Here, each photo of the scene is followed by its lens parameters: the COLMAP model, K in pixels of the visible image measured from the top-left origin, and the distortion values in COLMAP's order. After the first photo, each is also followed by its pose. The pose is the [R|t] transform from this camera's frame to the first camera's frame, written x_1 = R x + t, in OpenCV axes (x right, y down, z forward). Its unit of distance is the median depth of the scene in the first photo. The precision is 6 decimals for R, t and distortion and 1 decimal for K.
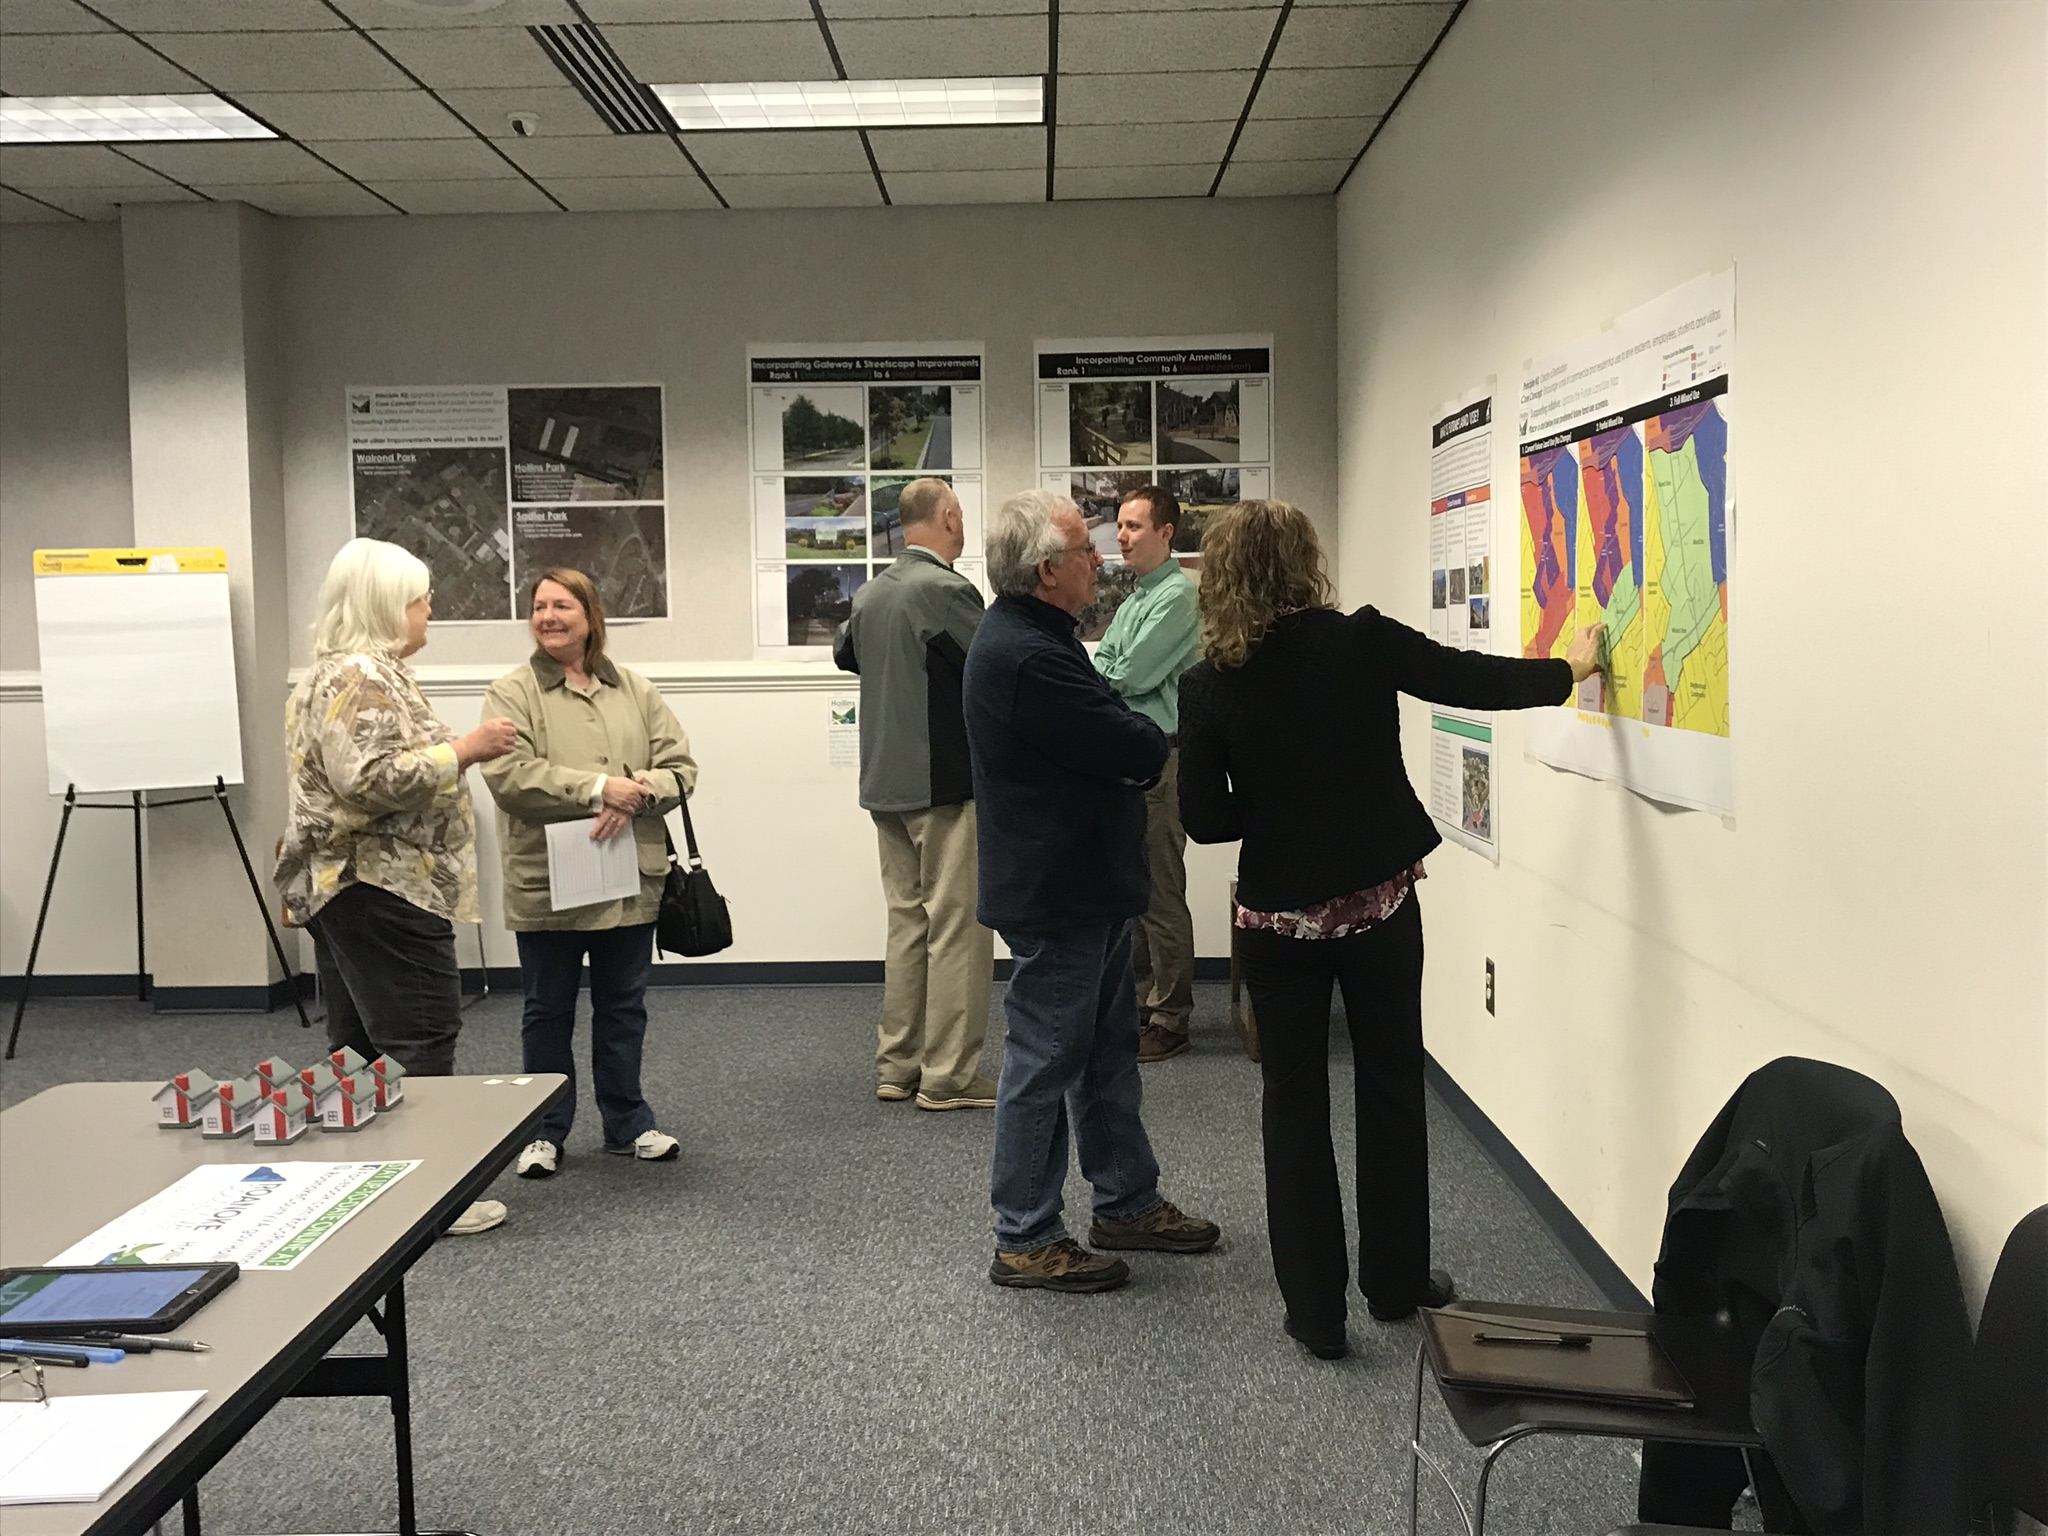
lens RADIAL K [[2052.3, 0, 1024.0], [0, 2052.3, 768.0], [0, 0, 1]] dist [0.220174, -0.882225]
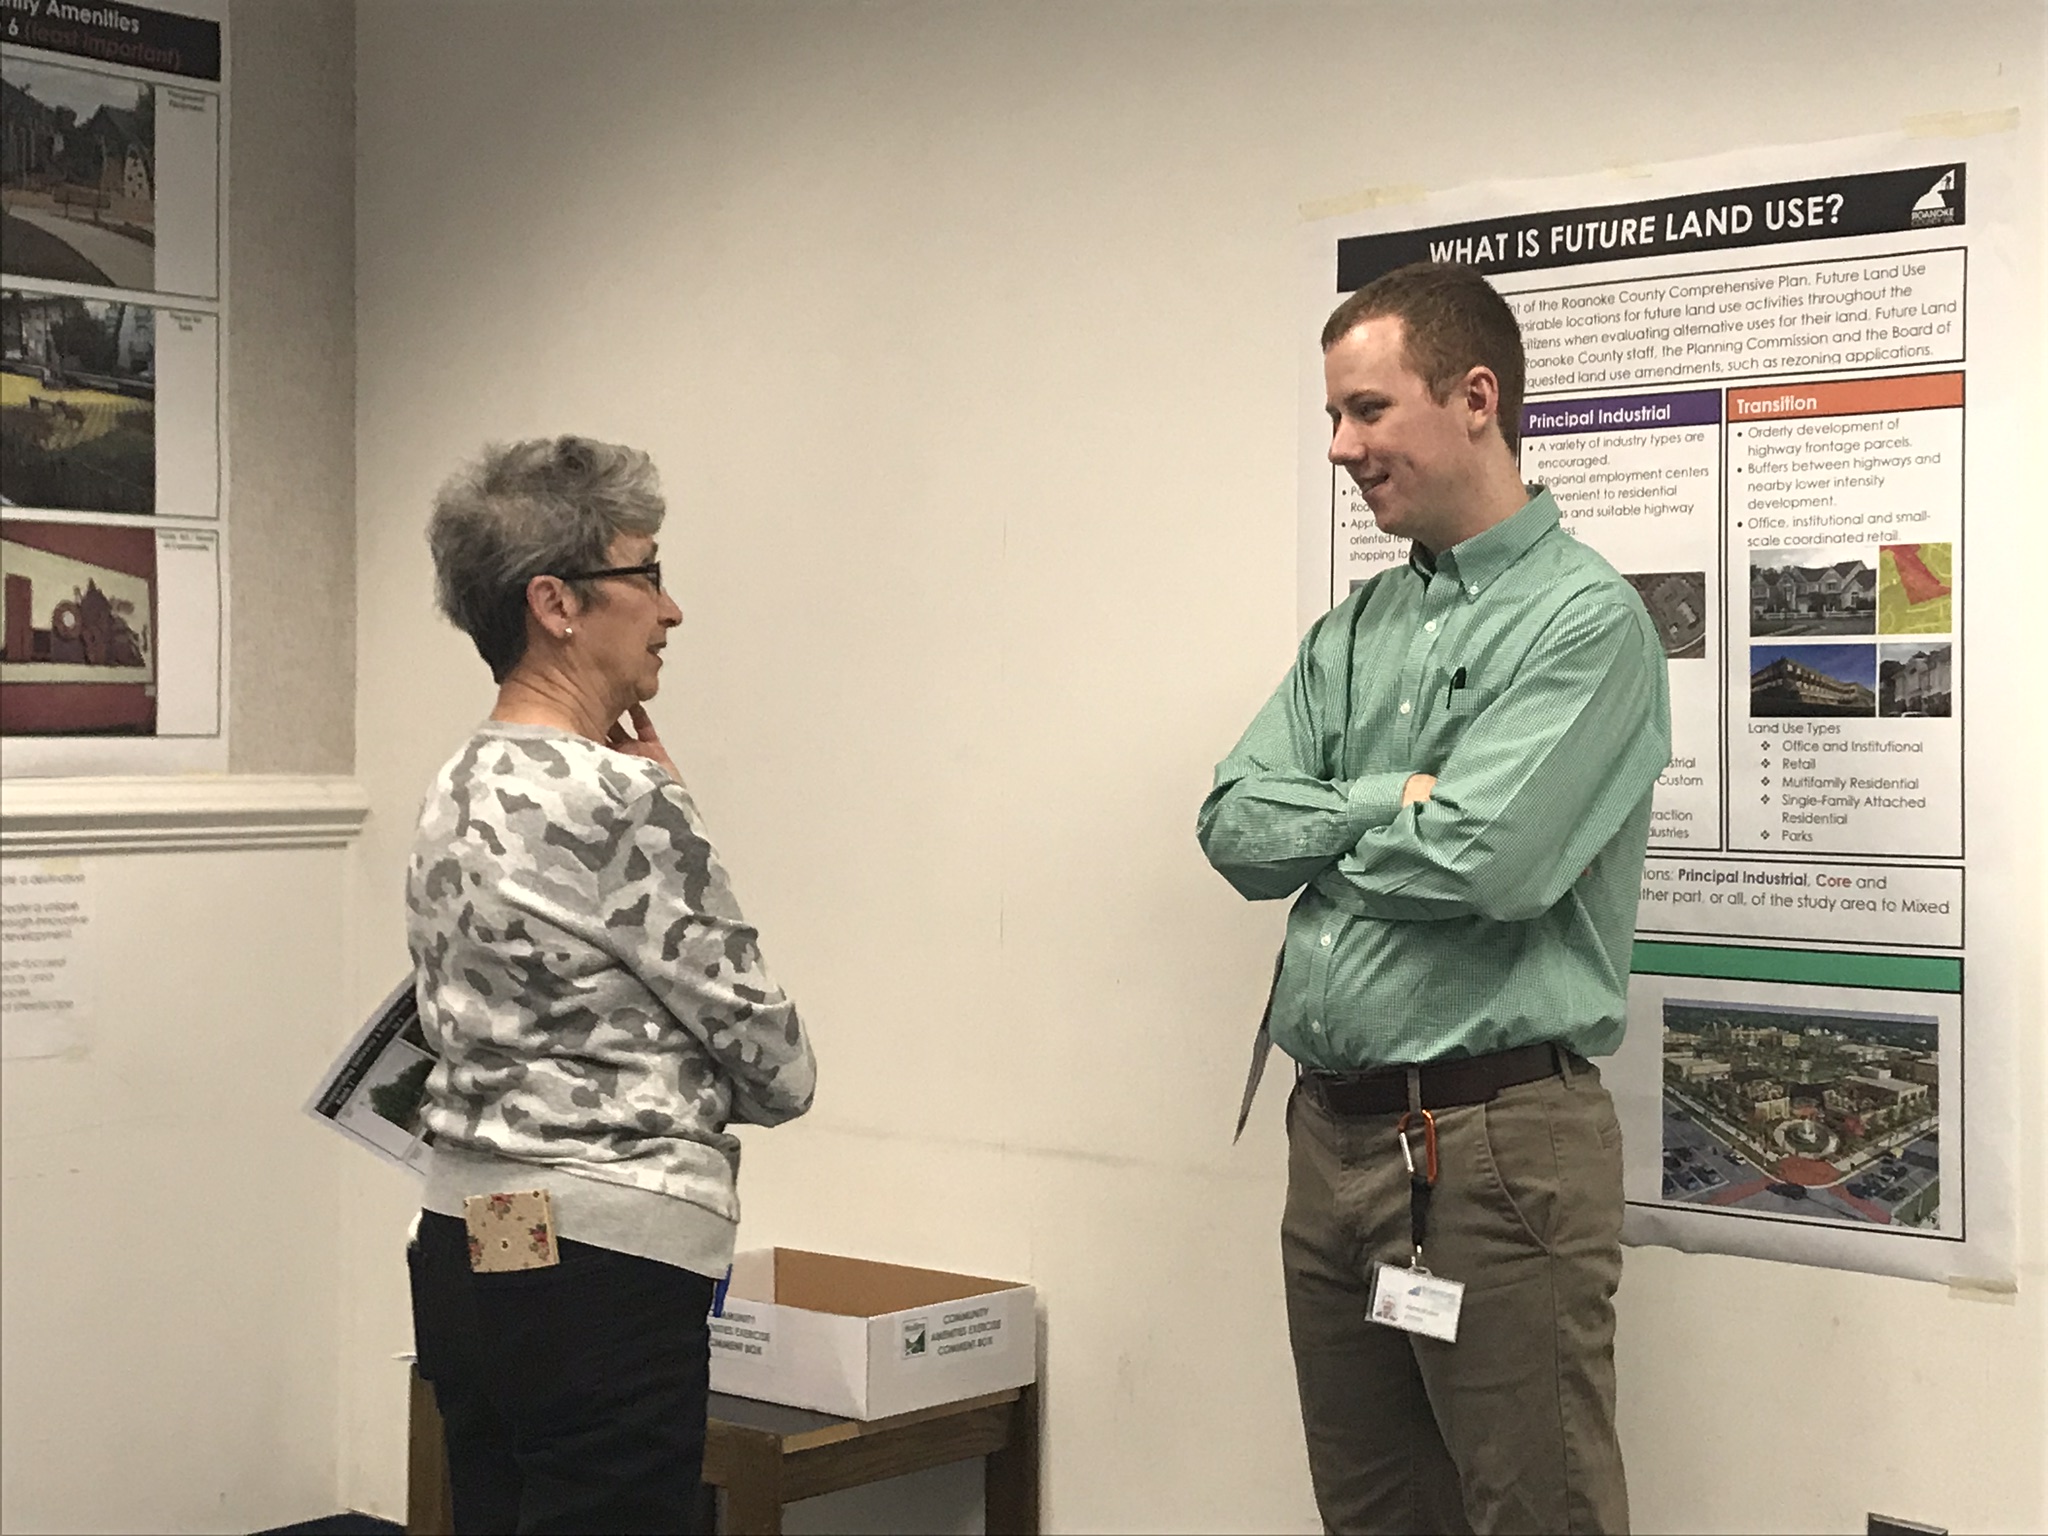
lens RADIAL K [[3154.9, 0, 1026.0], [0, 3154.9, 728.1], [0, 0, 1]] dist [0.245570, -1.128648]
pose [[0.642712, 0.020296, 0.765839, -0.254872], [0.037427, 0.997624, -0.057848, -0.023342], [-0.765194, 0.065842, 0.640425, 0.487451]]
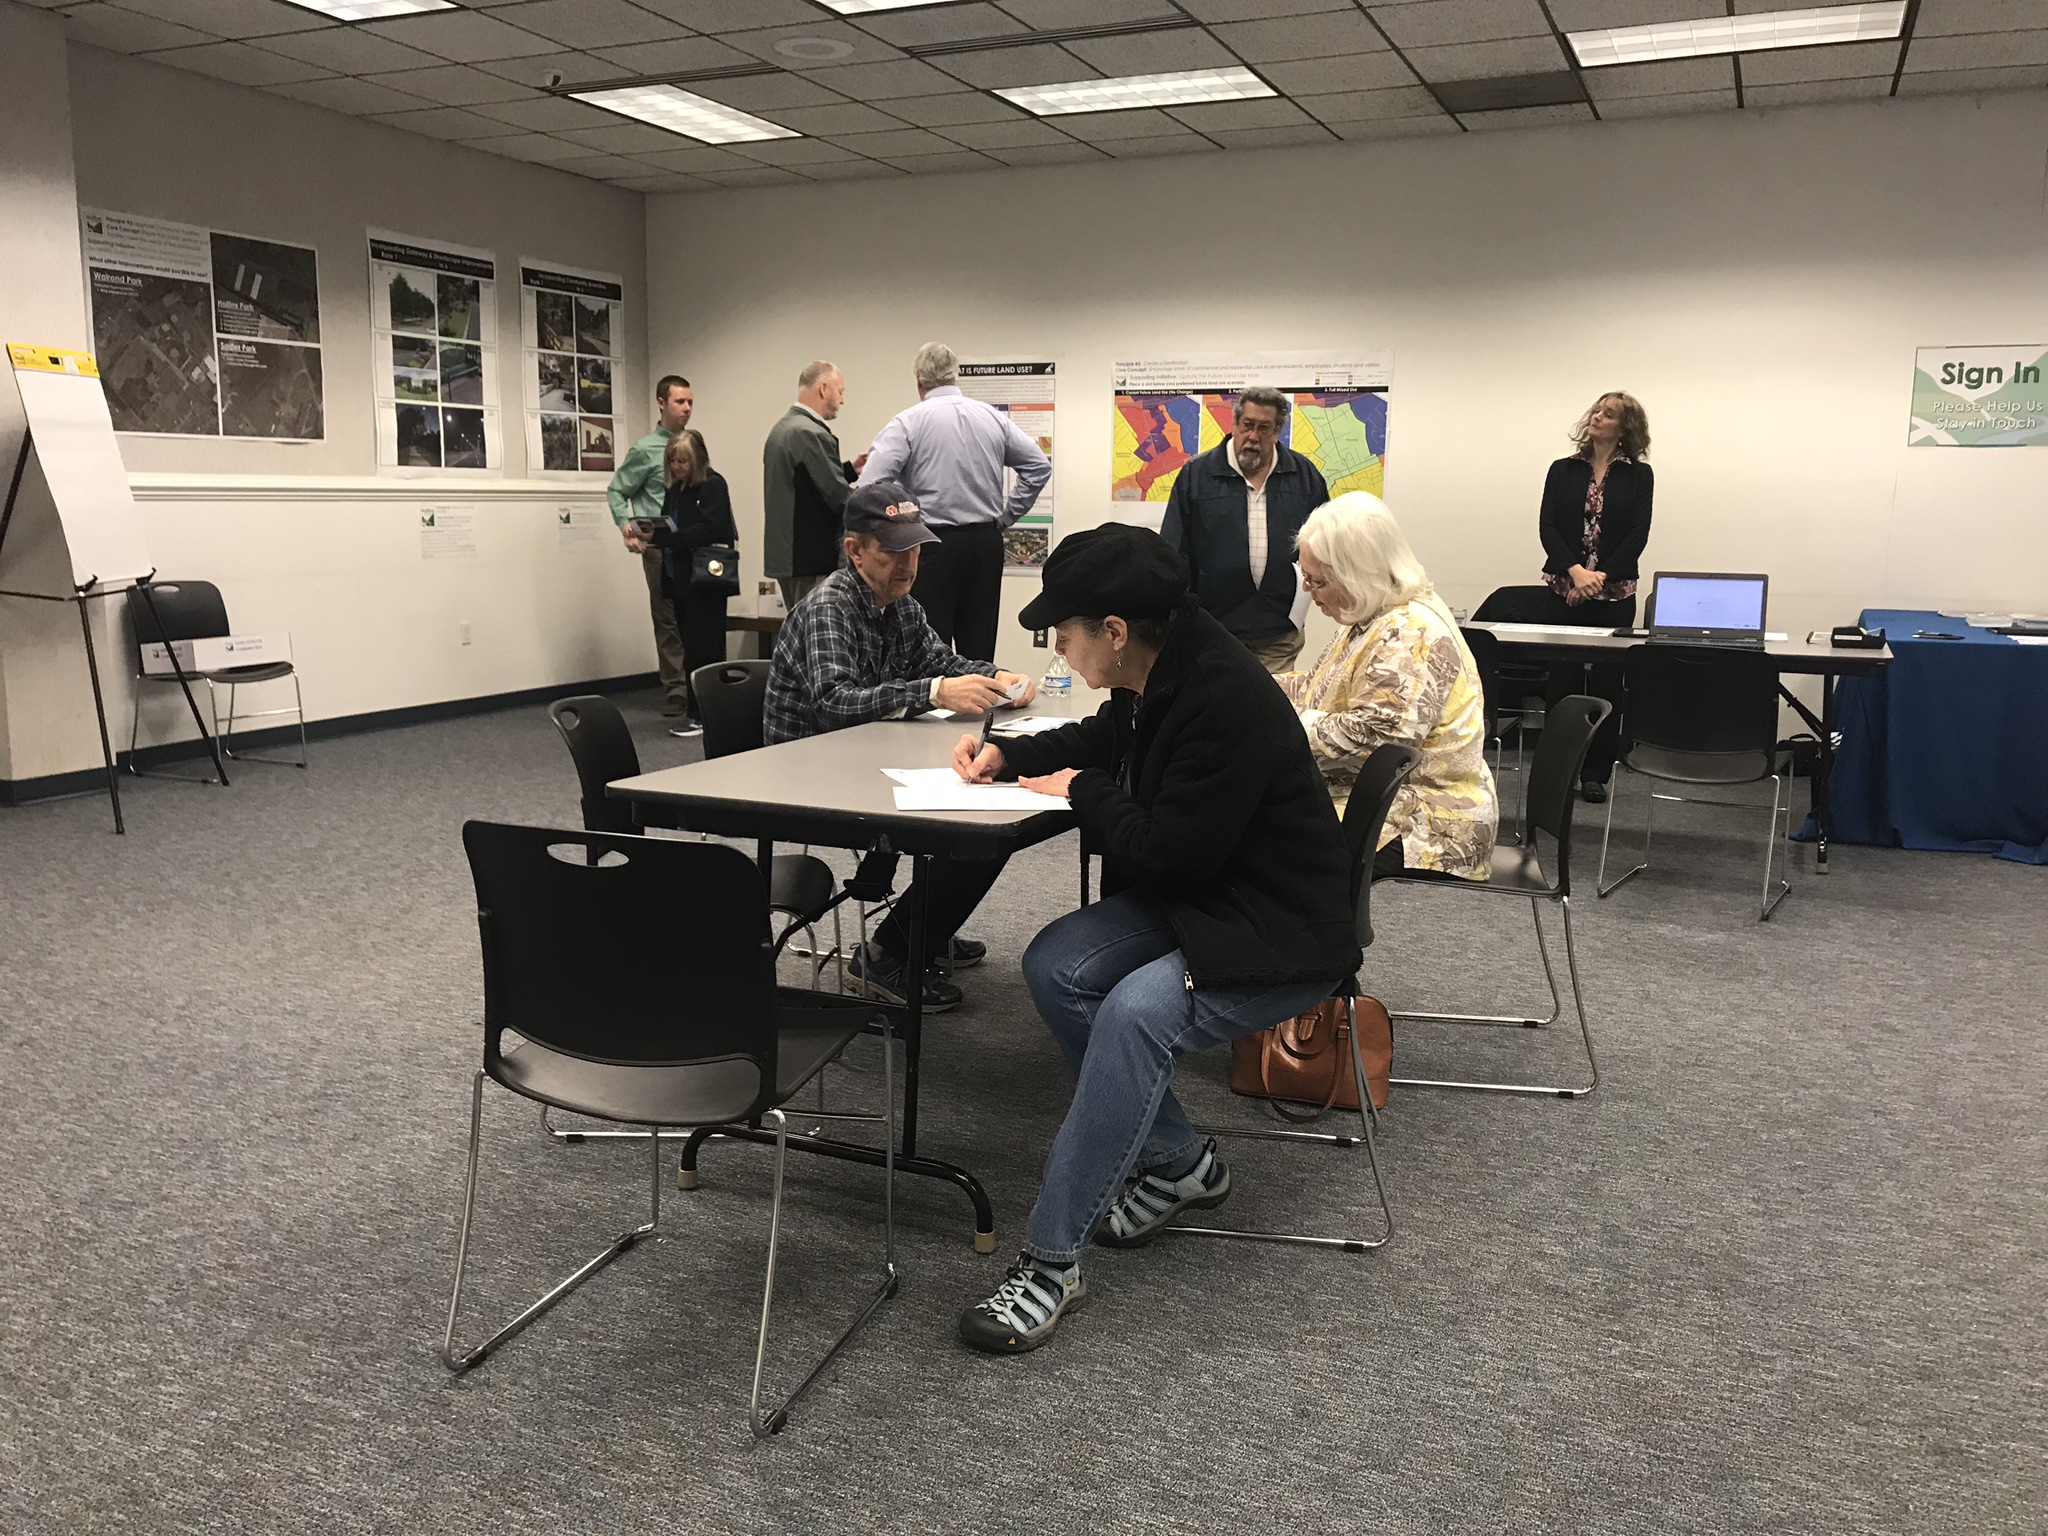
lens RADIAL K [[1709.4, 0, 1007.6], [0, 1709.4, 712.8], [0, 0, 1]] dist [0.091153, -0.013785]
pose [[0.407854, -0.099284, 0.907633, -0.975278], [0.047438, 0.995032, 0.087527, 0.018733], [-0.911814, 0.007358, 0.410537, 0.199446]]
